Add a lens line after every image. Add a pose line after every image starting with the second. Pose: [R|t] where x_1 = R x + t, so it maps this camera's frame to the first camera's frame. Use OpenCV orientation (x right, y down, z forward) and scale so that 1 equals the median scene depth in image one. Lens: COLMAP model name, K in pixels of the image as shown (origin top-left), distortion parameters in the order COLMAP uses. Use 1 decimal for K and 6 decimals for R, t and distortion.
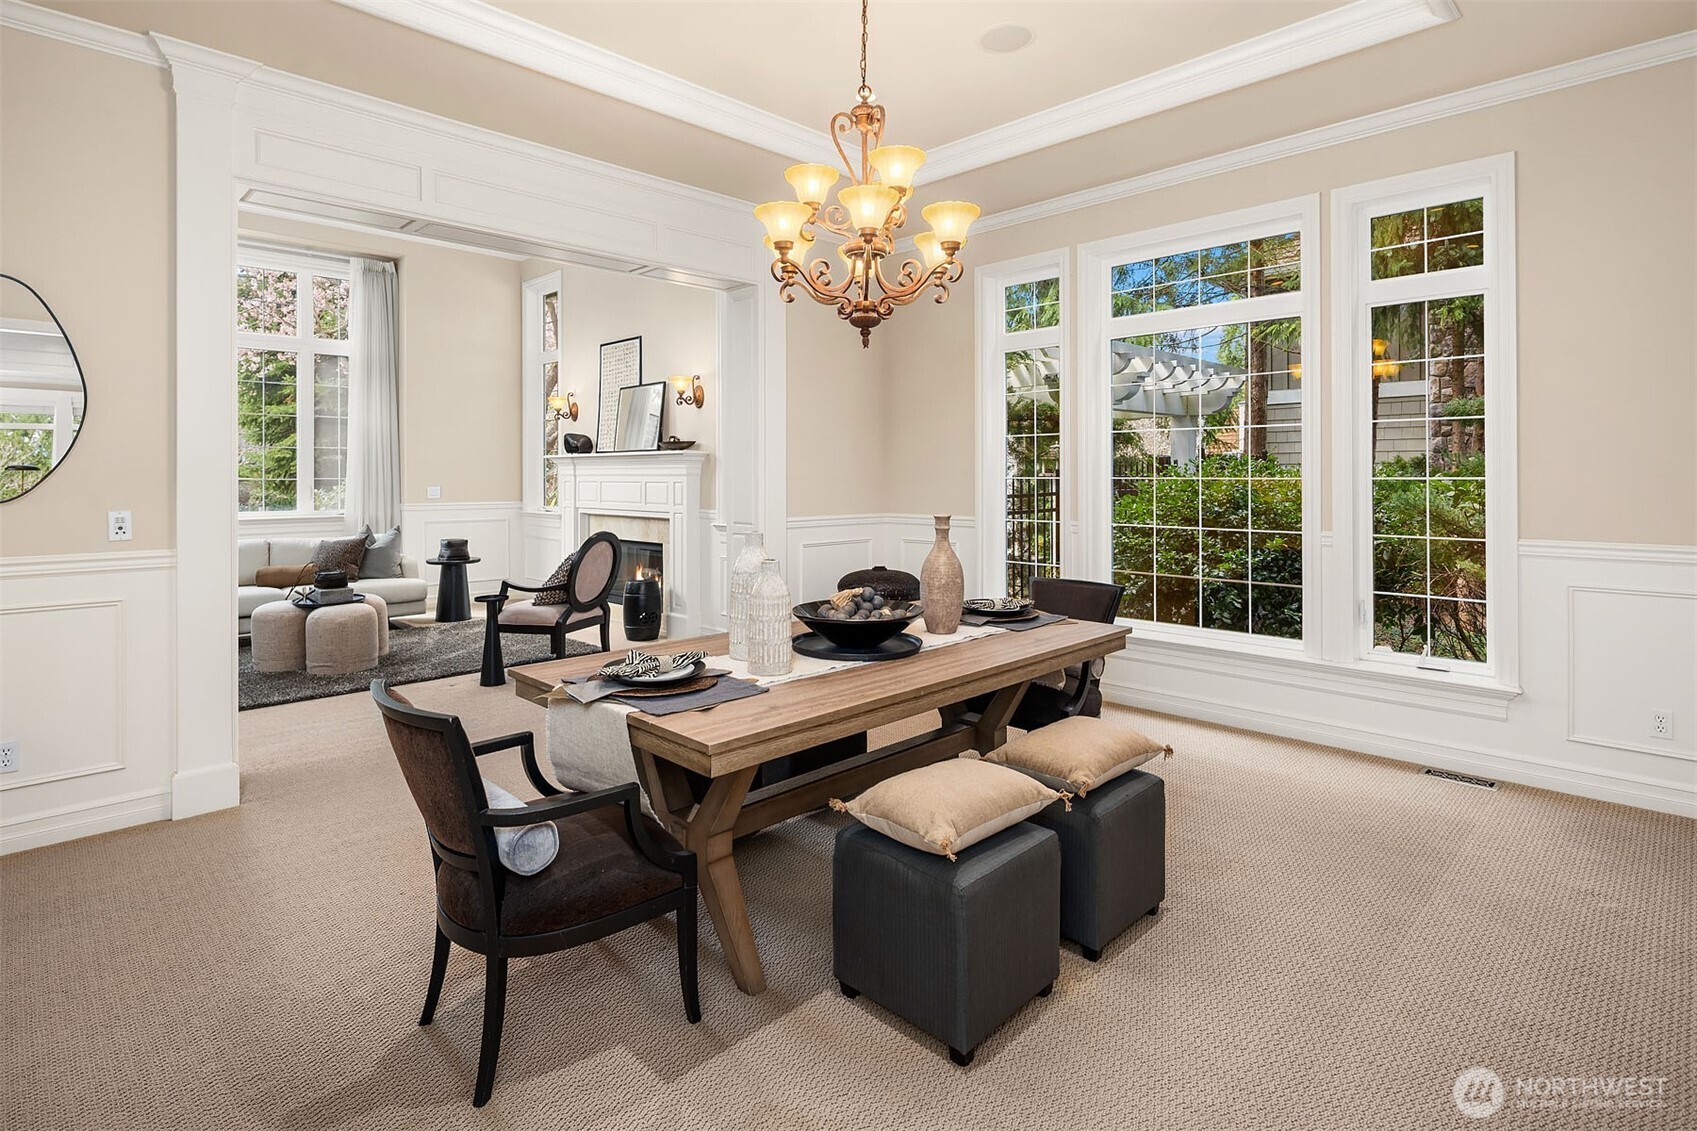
lens RADIAL K [[837.6, 0, 871.9], [0, 837.6, 476.7], [0, 0, 1]] dist [0.000206, 0.000091]
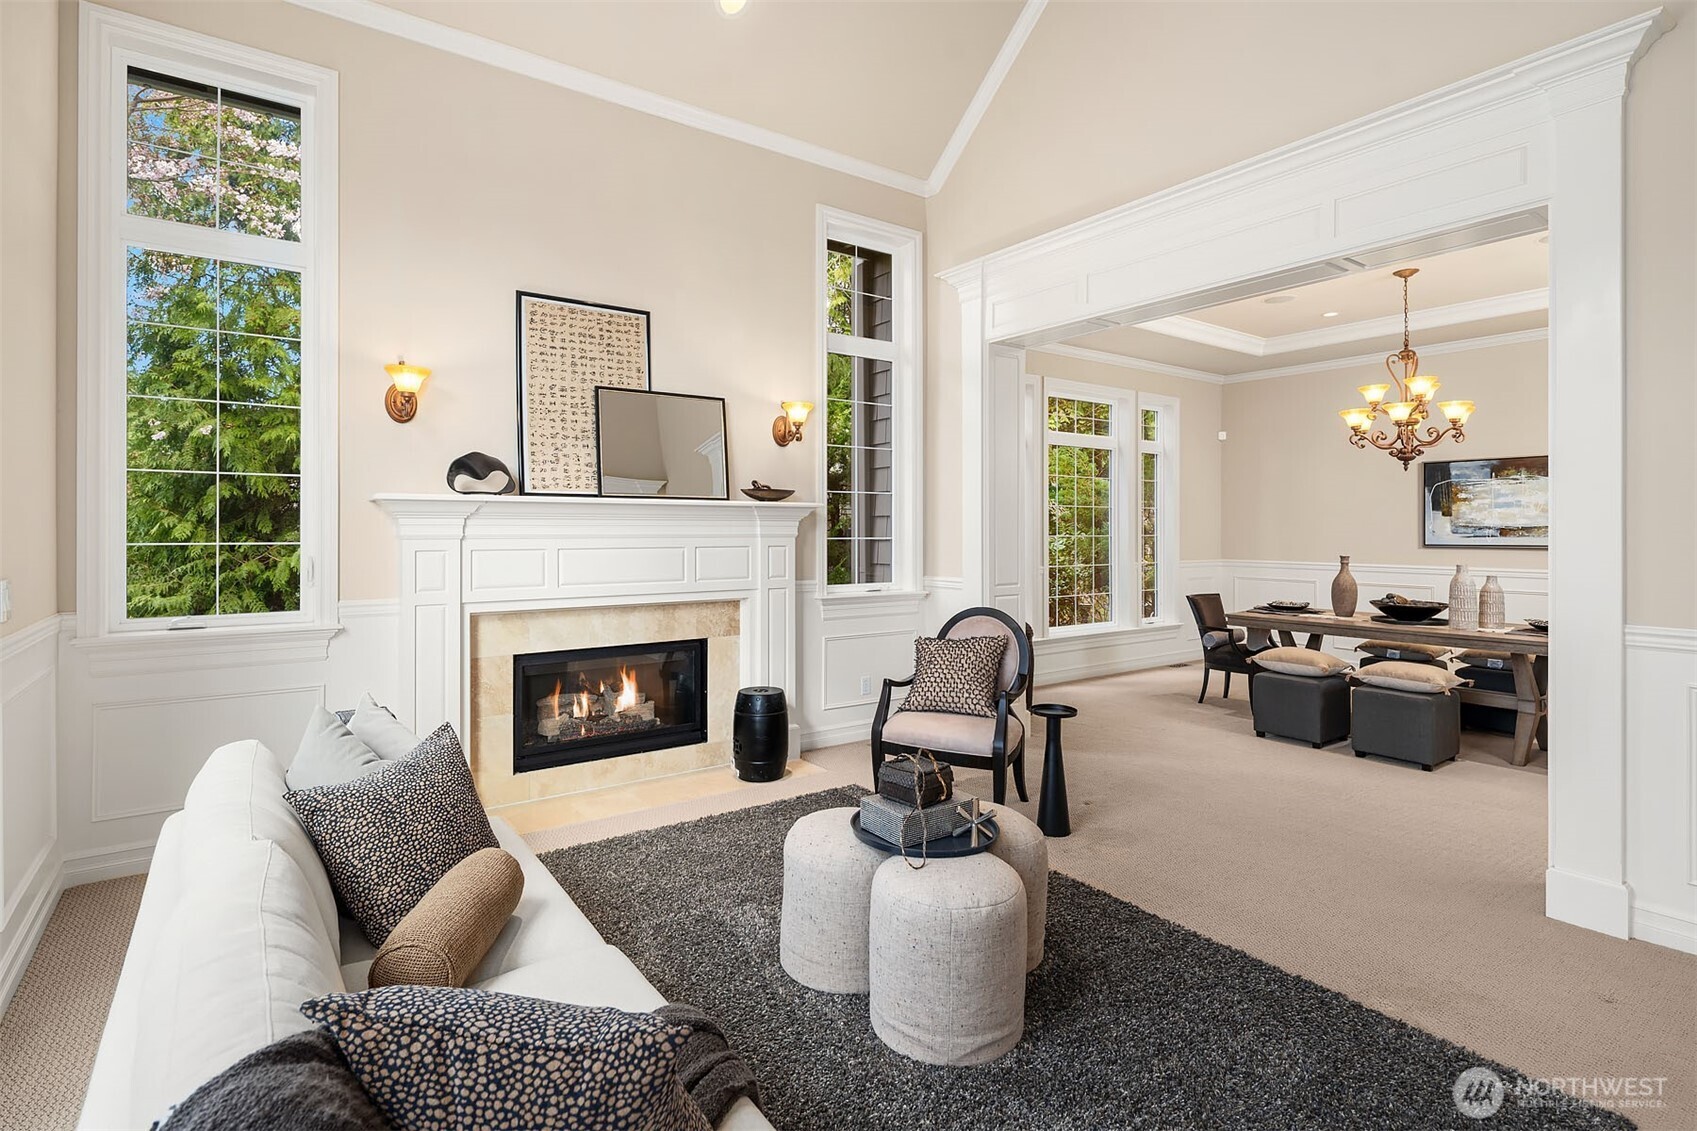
lens RADIAL K [[837.7, 0, 846.4], [0, 837.7, 525.7], [0, 0, 1]] dist [-0.000126, 0.000186]
pose [[0.162526, 0.004120, 0.986696, -0.907943], [0.003304, 0.999983, -0.004720, -0.006514], [-0.986699, 0.004027, 0.162510, 0.793349]]
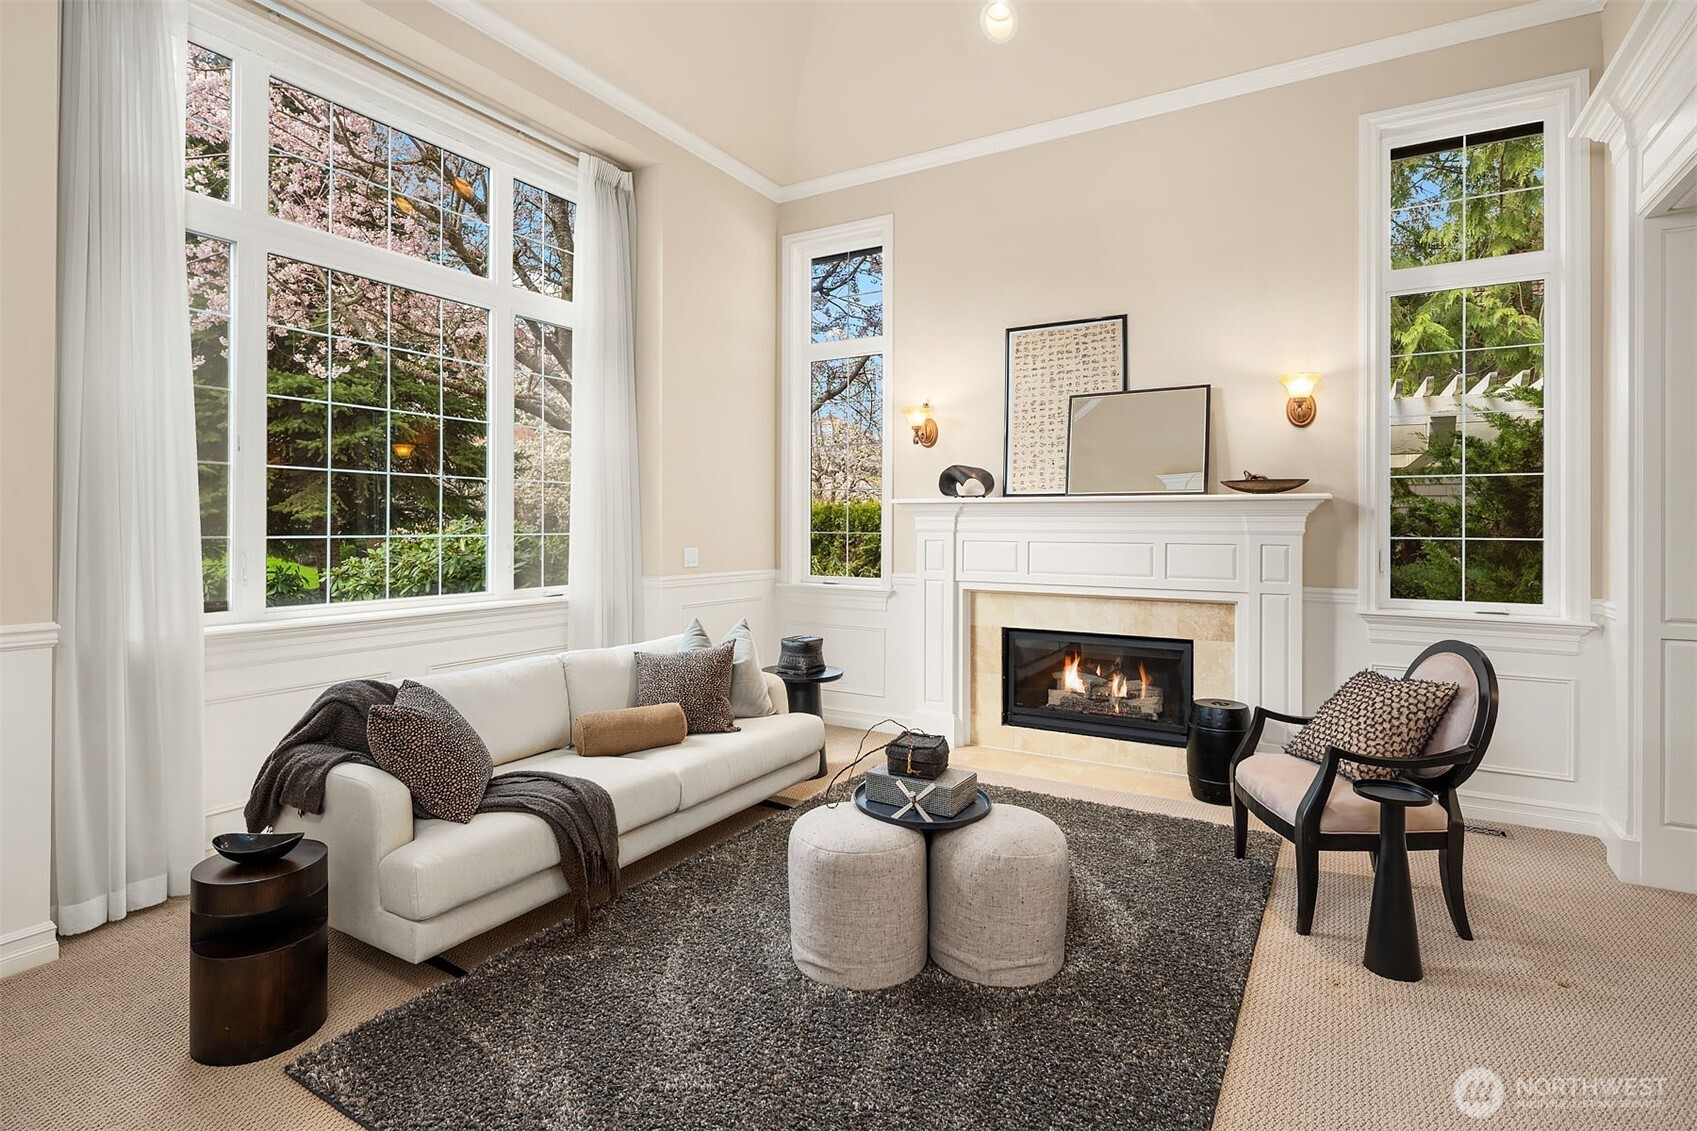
lens RADIAL K [[837.7, 0, 846.4], [0, 837.7, 525.7], [0, 0, 1]] dist [-0.000126, 0.000186]
pose [[0.969225, 0.005156, 0.246123, -0.672757], [-0.004286, 0.999983, -0.004073, -0.003059], [-0.246139, 0.002893, 0.969230, 0.453141]]
